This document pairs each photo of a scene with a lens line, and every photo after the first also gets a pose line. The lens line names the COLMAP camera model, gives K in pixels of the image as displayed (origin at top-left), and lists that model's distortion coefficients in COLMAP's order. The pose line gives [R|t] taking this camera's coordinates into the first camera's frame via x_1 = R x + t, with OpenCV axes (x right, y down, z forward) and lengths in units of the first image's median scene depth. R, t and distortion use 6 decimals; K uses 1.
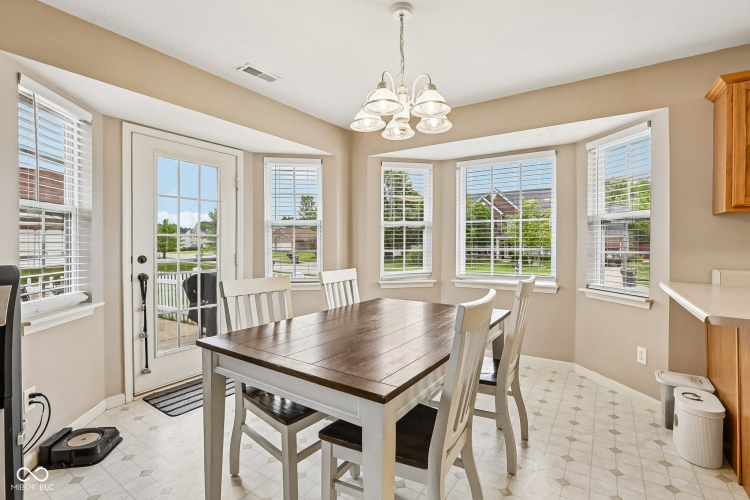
lens RADIAL K [[350.4, 0, 374.5], [0, 350.4, 247.3], [0, 0, 1]] dist [-0.037228, 0.012139]
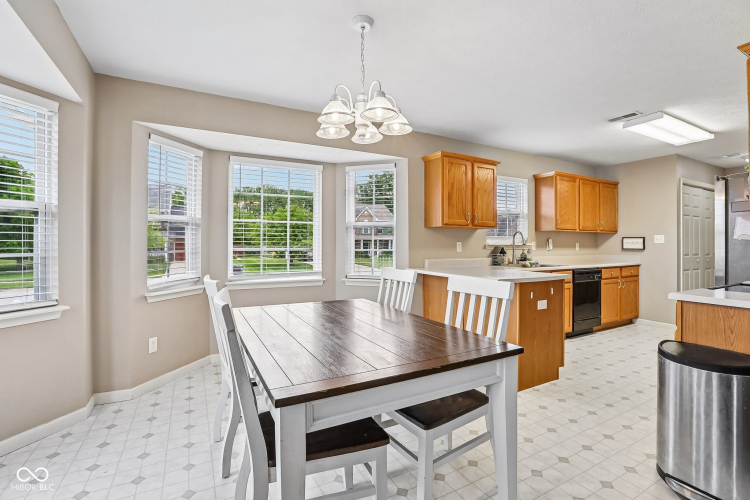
lens RADIAL K [[350.4, 0, 374.5], [0, 350.4, 246.2], [0, 0, 1]] dist [-0.037228, 0.012139]
pose [[0.468818, -0.003674, 0.883287, -0.627048], [0.004663, 0.999988, 0.001684, -0.003165], [-0.883283, 0.003329, 0.468829, 0.355887]]
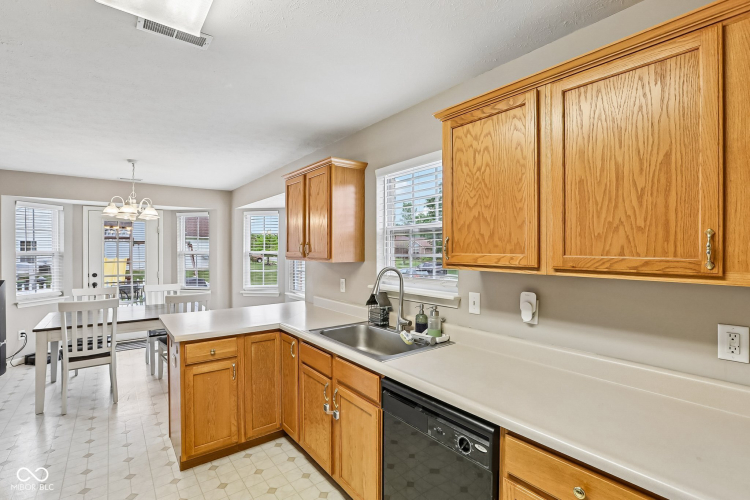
lens RADIAL K [[350.4, 0, 374.5], [0, 350.4, 254.9], [0, 0, 1]] dist [-0.037228, 0.012139]
pose [[0.945470, 0.007230, -0.325629, 1.583681], [-0.003775, 0.999930, 0.011240, -0.116233], [0.325687, -0.009398, 0.945431, -0.346813]]
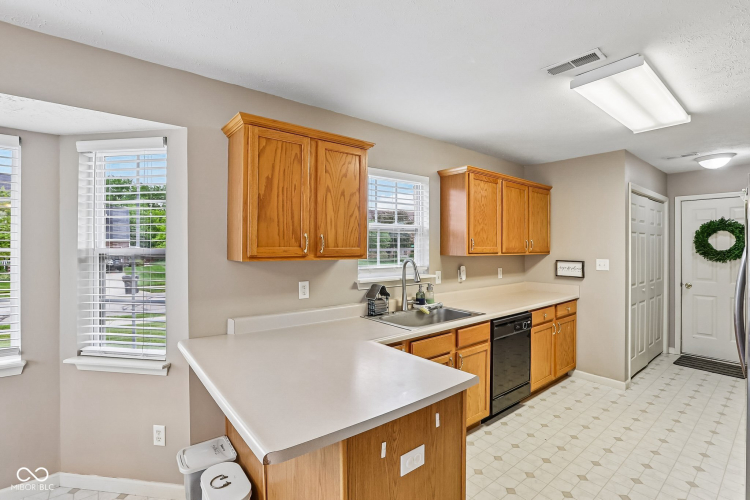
lens RADIAL K [[350.4, 0, 372.4], [0, 350.4, 249.2], [0, 0, 1]] dist [-0.037228, 0.012139]
pose [[0.314873, -0.008577, 0.949095, 0.199020], [0.004354, 0.999962, 0.007592, -0.115577], [-0.949124, 0.001742, 0.314899, 0.300856]]
